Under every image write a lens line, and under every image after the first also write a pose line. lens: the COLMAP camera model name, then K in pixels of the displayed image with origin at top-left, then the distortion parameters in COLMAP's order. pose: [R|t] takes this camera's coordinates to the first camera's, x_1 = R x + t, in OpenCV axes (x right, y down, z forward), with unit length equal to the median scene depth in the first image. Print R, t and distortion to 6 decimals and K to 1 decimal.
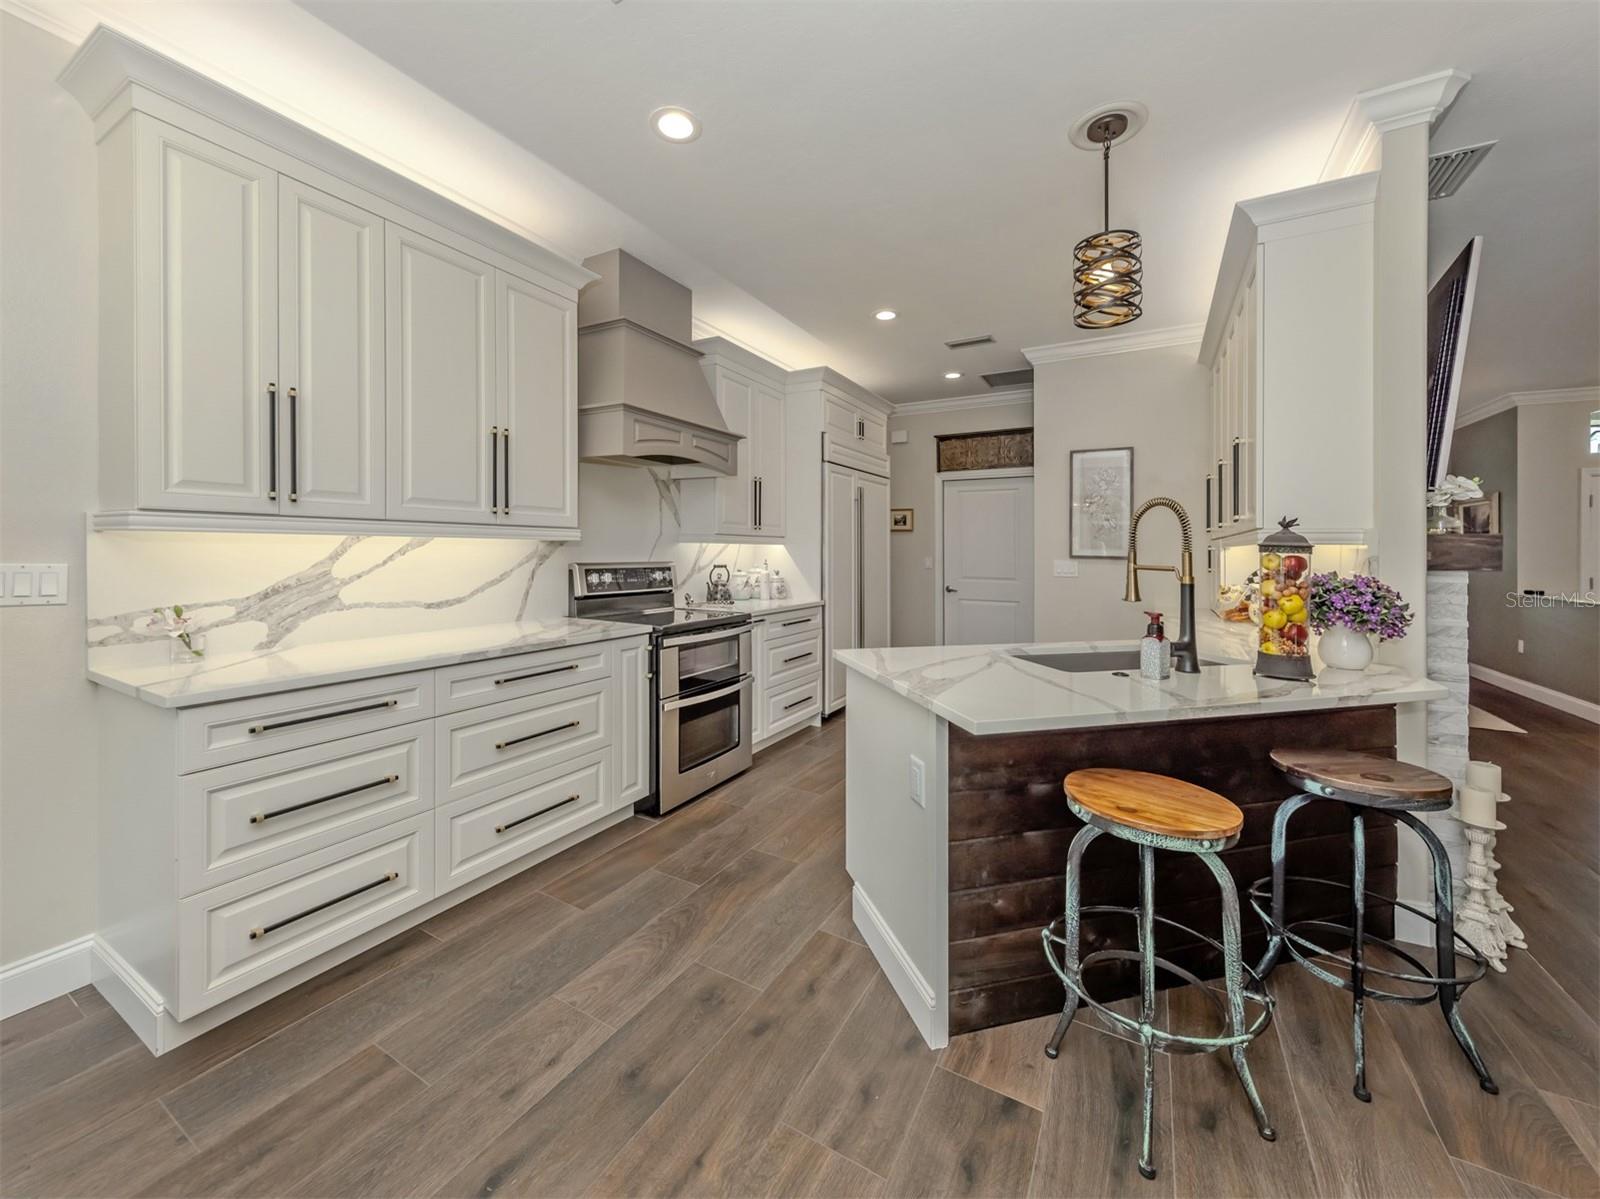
lens RADIAL K [[621.7, 0, 784.6], [0, 621.7, 561.9], [0, 0, 1]] dist [0.000677, 0.000024]
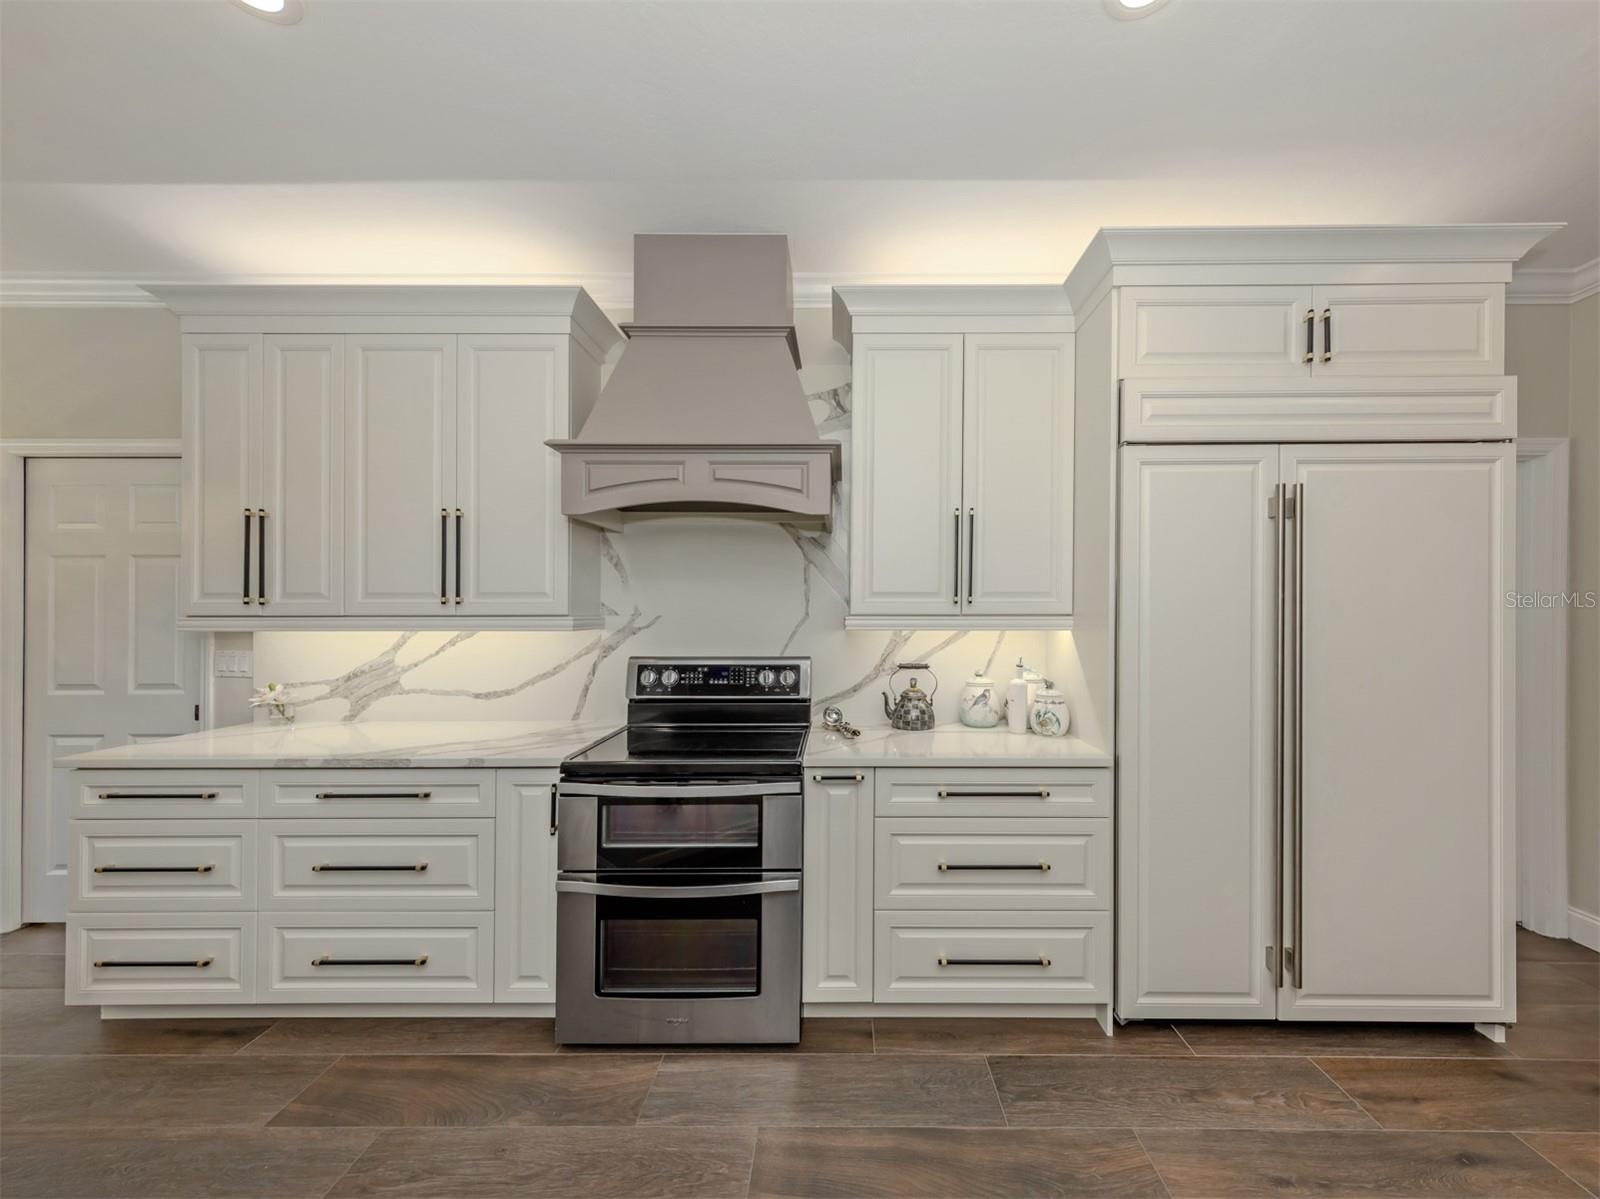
lens RADIAL K [[576.1, 0, 851.4], [0, 576.1, 604.5], [0, 0, 1]] dist [0.000370, 0.000188]
pose [[0.497620, -0.019647, -0.867173, 0.494904], [-0.008354, 0.999589, -0.027441, -0.051624], [0.867355, 0.020900, 0.497251, 0.935867]]
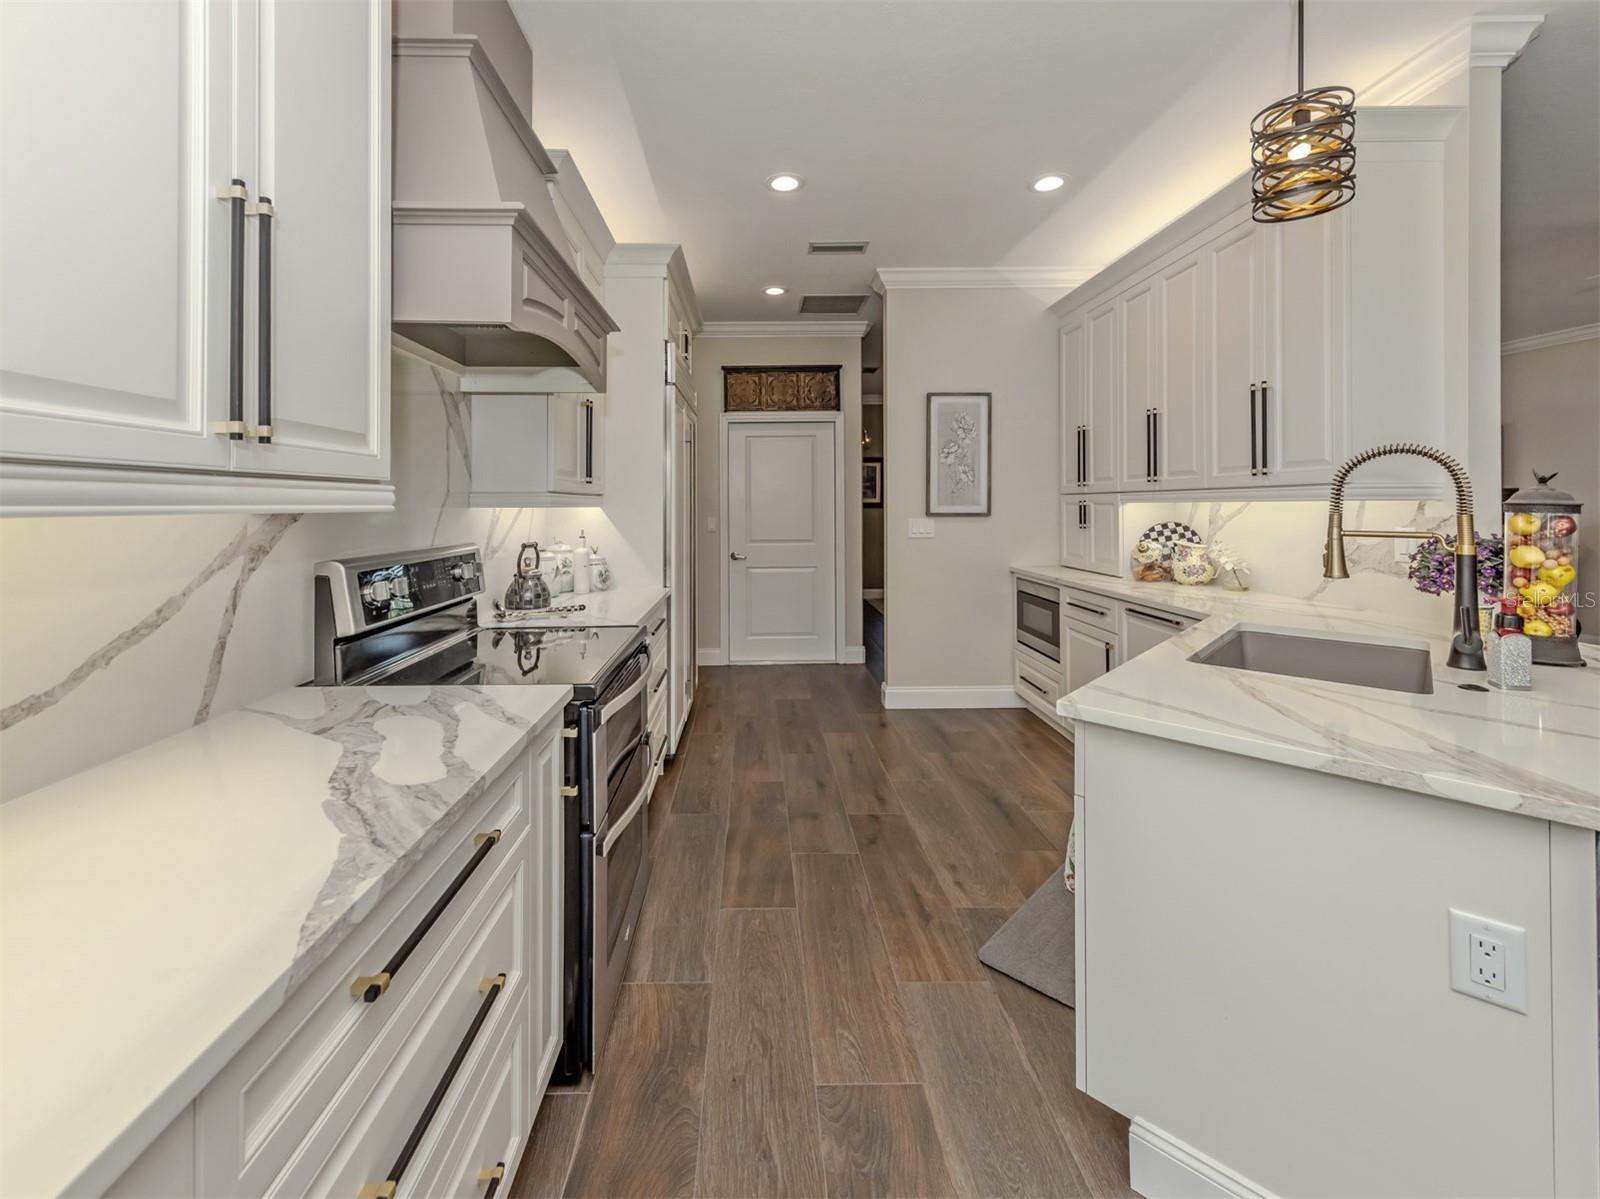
lens RADIAL K [[680.8, 0, 754.1], [0, 680.8, 501.5], [0, 0, 1]] dist [0.000739, -0.000106]
pose [[0.860359, -0.014502, 0.509483, -0.348912], [0.026387, 0.999522, -0.016110, -0.026384], [-0.509005, 0.027305, 0.860330, 0.459327]]
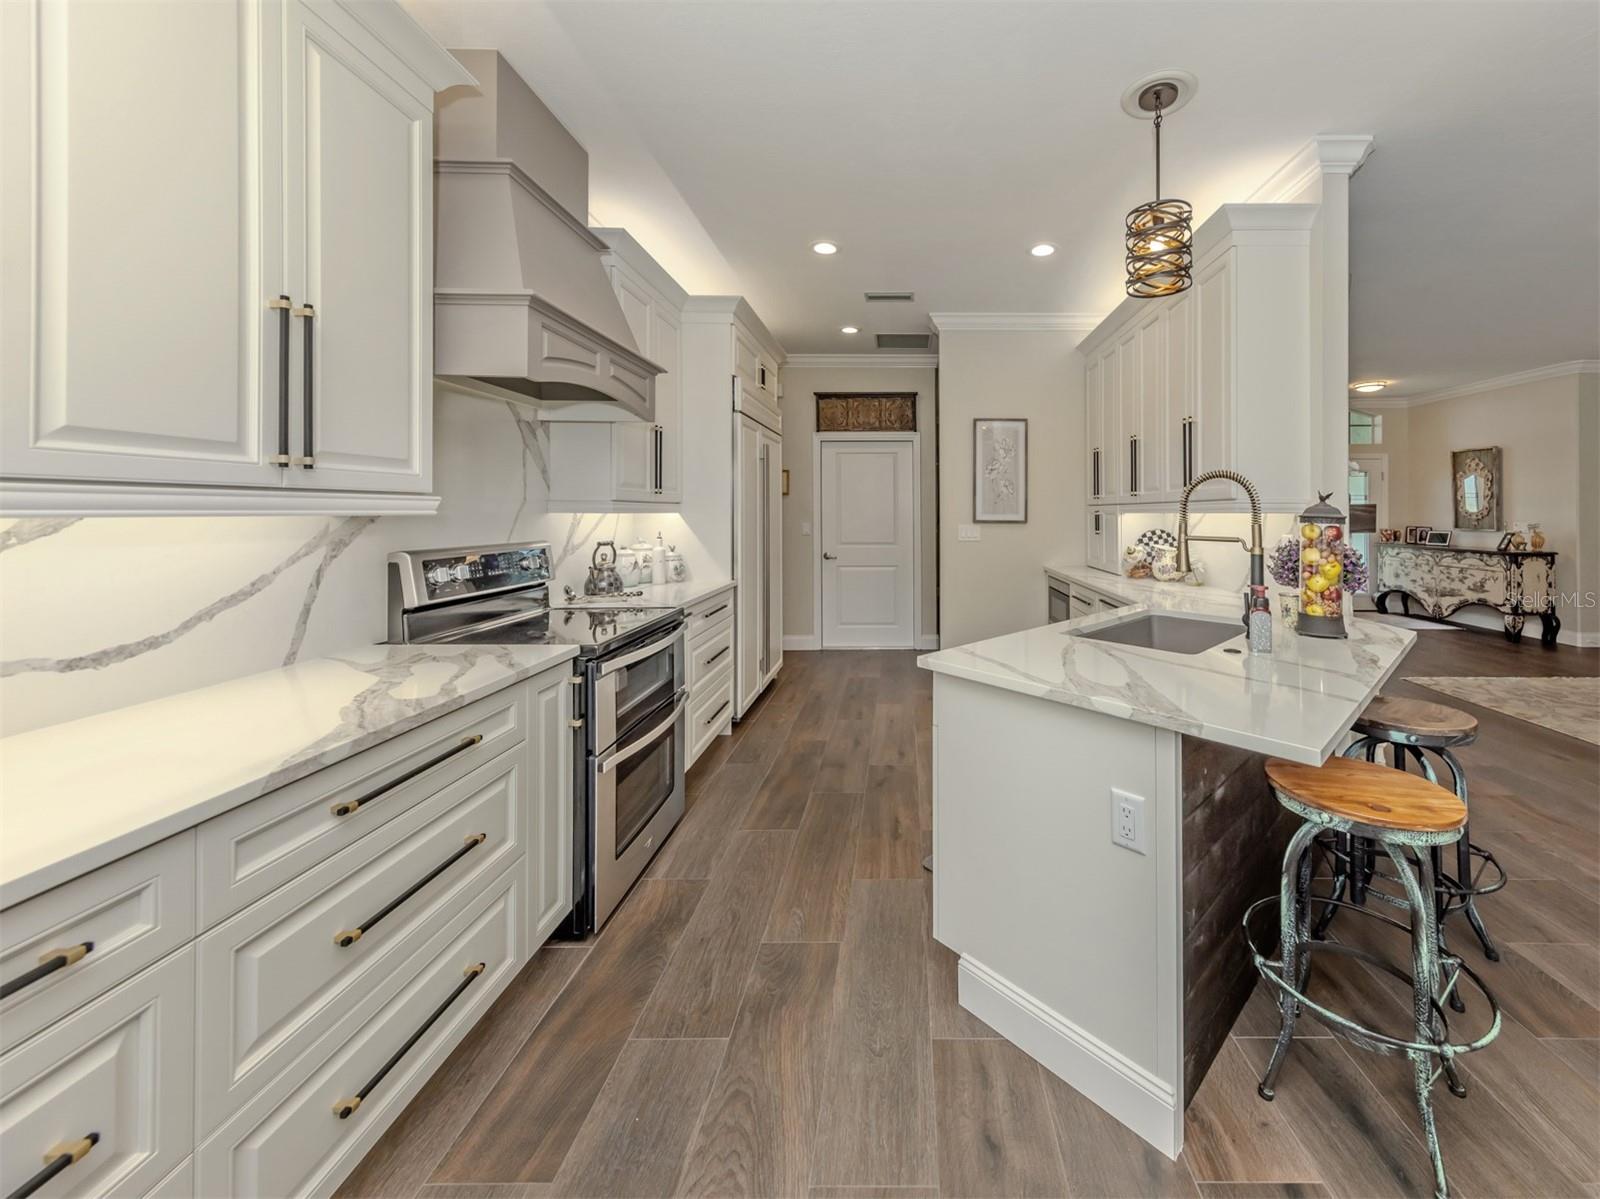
lens RADIAL K [[626.3, 0, 906.5], [0, 626.3, 513.2], [0, 0, 1]] dist [0.000205, -0.000246]
pose [[0.858975, -0.011040, 0.511898, -0.246104], [0.018231, 0.999793, -0.009030, -0.022091], [-0.511692, 0.017089, 0.858999, 0.255504]]
